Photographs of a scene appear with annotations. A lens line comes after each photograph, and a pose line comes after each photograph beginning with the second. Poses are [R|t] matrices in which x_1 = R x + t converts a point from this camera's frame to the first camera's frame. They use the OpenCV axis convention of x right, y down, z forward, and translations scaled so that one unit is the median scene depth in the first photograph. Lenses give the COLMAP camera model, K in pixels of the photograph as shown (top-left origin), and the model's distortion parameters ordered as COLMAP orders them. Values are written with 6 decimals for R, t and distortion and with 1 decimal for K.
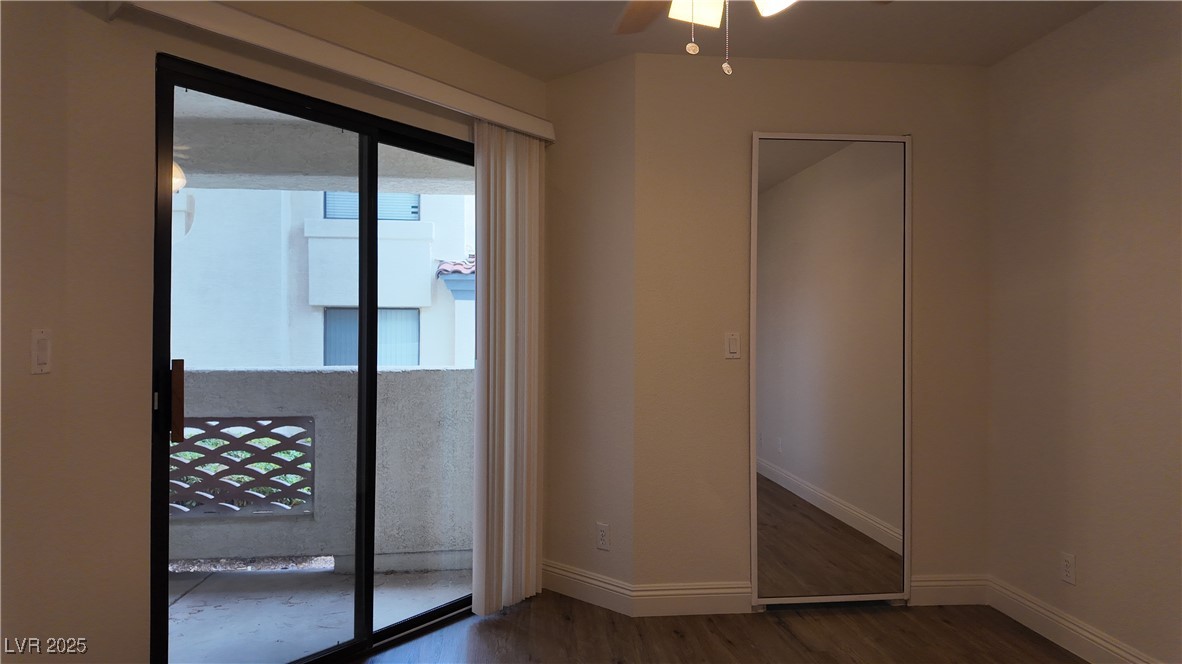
lens RADIAL K [[694.9, 0, 595.1], [0, 694.9, 334.3], [0, 0, 1]] dist [0.024676, -0.029871]
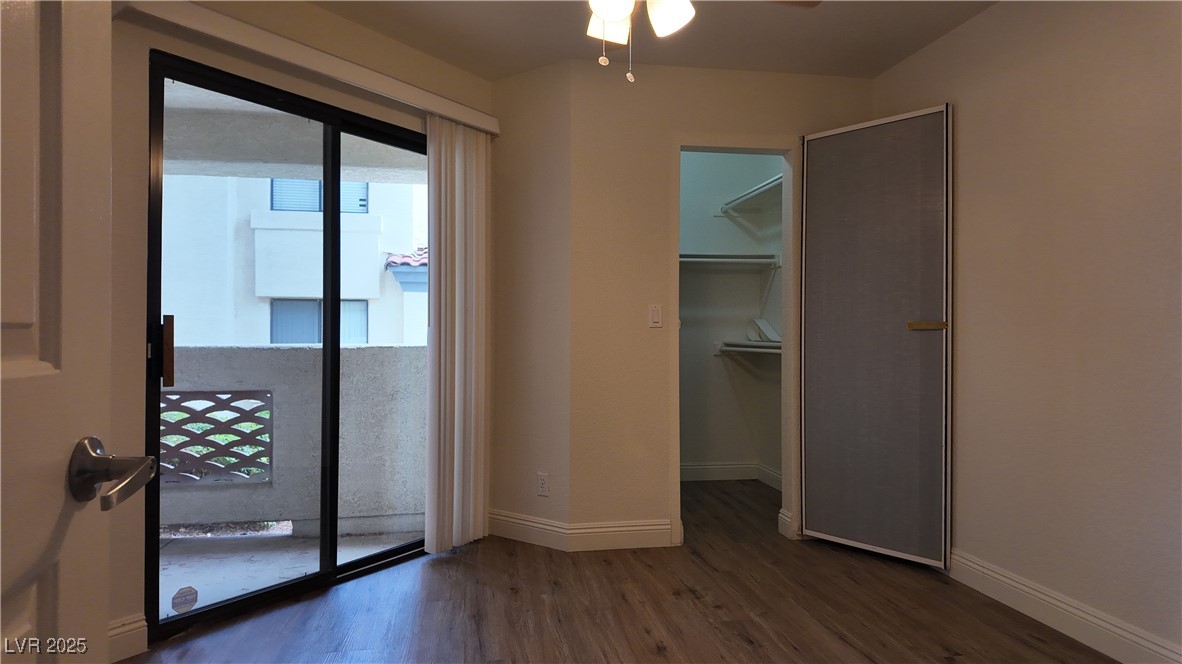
lens RADIAL K [[694.9, 0, 594.2], [0, 694.9, 335.1], [0, 0, 1]] dist [0.024676, -0.029871]
pose [[0.997446, -0.000397, 0.071423, 0.013571], [0.000261, 0.999998, 0.001916, 0.042064], [-0.071424, -0.001893, 0.997444, -0.126525]]
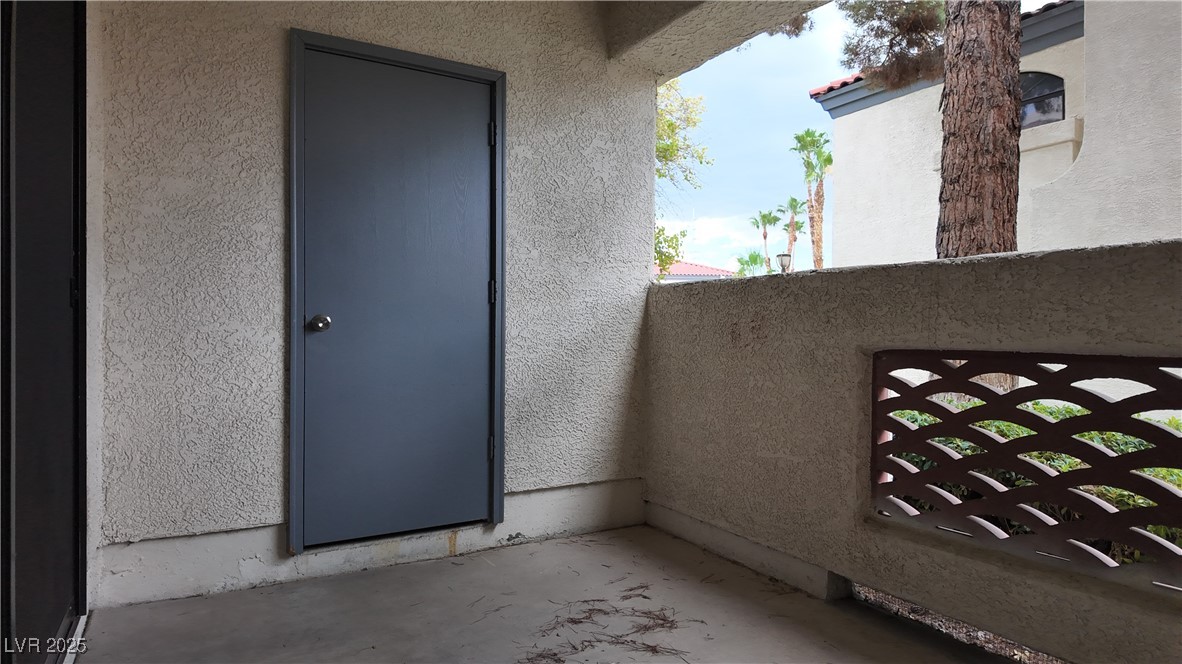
lens RADIAL K [[694.9, 0, 570.9], [0, 694.9, 328.5], [0, 0, 1]] dist [0.024676, -0.029871]
pose [[0.381234, -0.008036, -0.924444, -0.309987], [0.000455, 0.999964, -0.008505, 0.138498], [0.924479, 0.002822, 0.381224, 0.681772]]
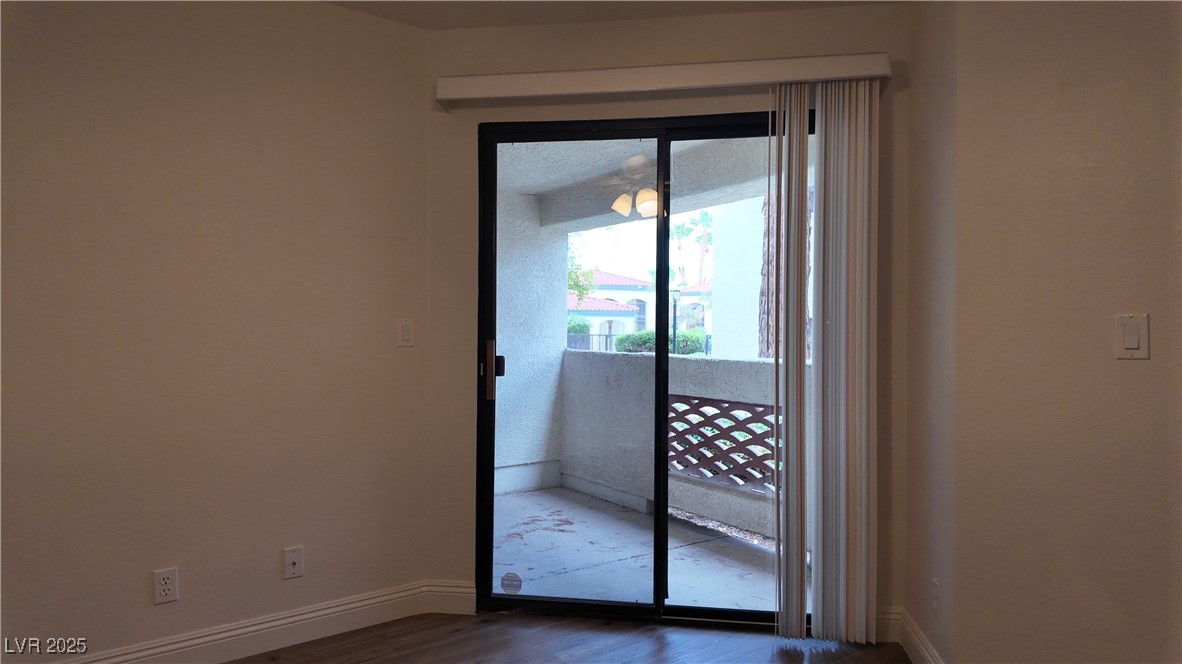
lens RADIAL K [[694.9, 0, 587.7], [0, 694.9, 329.1], [0, 0, 1]] dist [0.024676, -0.029871]
pose [[0.501216, -0.005142, -0.865307, 0.436990], [-0.002151, 0.999972, -0.007188, 0.014303], [0.865320, 0.005465, 0.501191, 0.298515]]
